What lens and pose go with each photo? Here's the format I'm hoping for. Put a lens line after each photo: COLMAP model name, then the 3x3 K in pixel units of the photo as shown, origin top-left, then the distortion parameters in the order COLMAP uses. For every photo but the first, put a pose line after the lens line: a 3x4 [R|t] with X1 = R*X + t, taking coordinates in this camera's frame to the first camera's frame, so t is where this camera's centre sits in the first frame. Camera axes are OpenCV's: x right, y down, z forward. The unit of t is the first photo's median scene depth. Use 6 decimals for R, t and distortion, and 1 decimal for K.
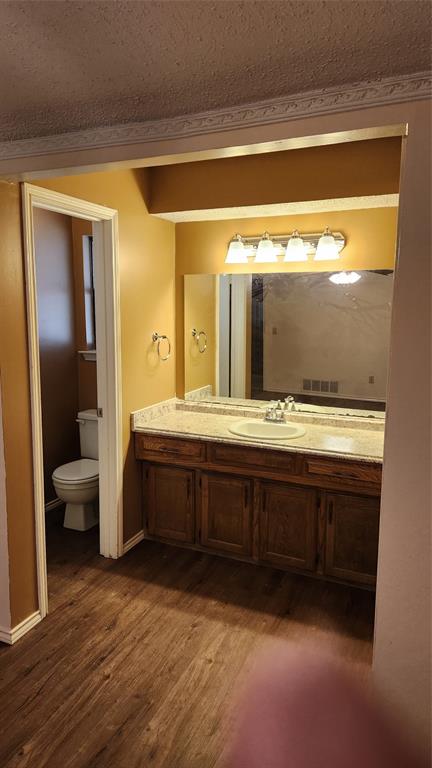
lens RADIAL K [[514.5, 0, 207.4], [0, 514.5, 380.7], [0, 0, 1]] dist [0.107504, -0.091236]
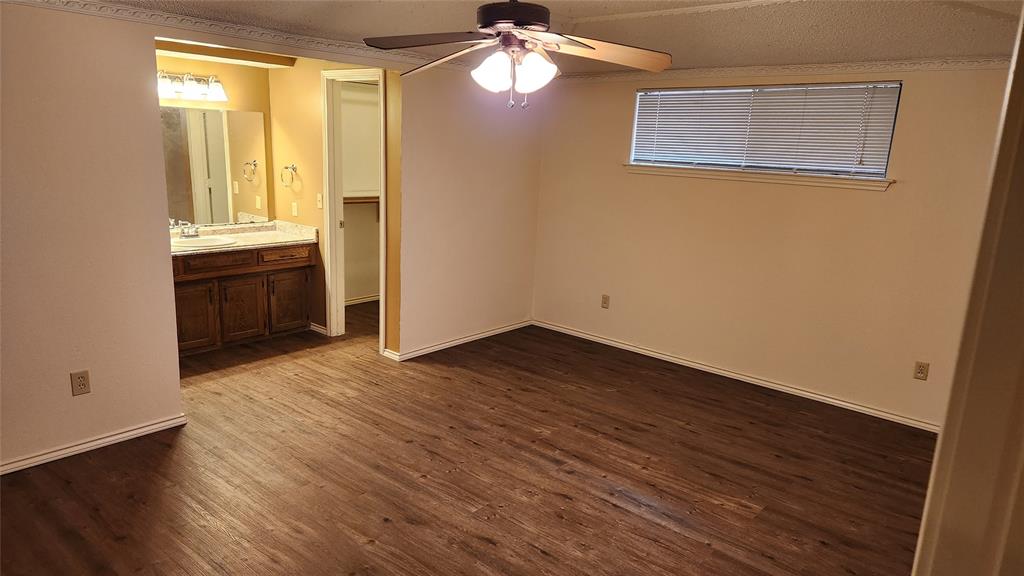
lens RADIAL K [[686.1, 0, 511.5], [0, 686.1, 294.7], [0, 0, 1]] dist [0.107504, -0.091236]
pose [[0.292292, -0.212120, 0.932508, -1.297594], [0.107863, 0.976181, 0.188246, -0.014725], [-0.950227, 0.045561, 0.308210, -0.196797]]
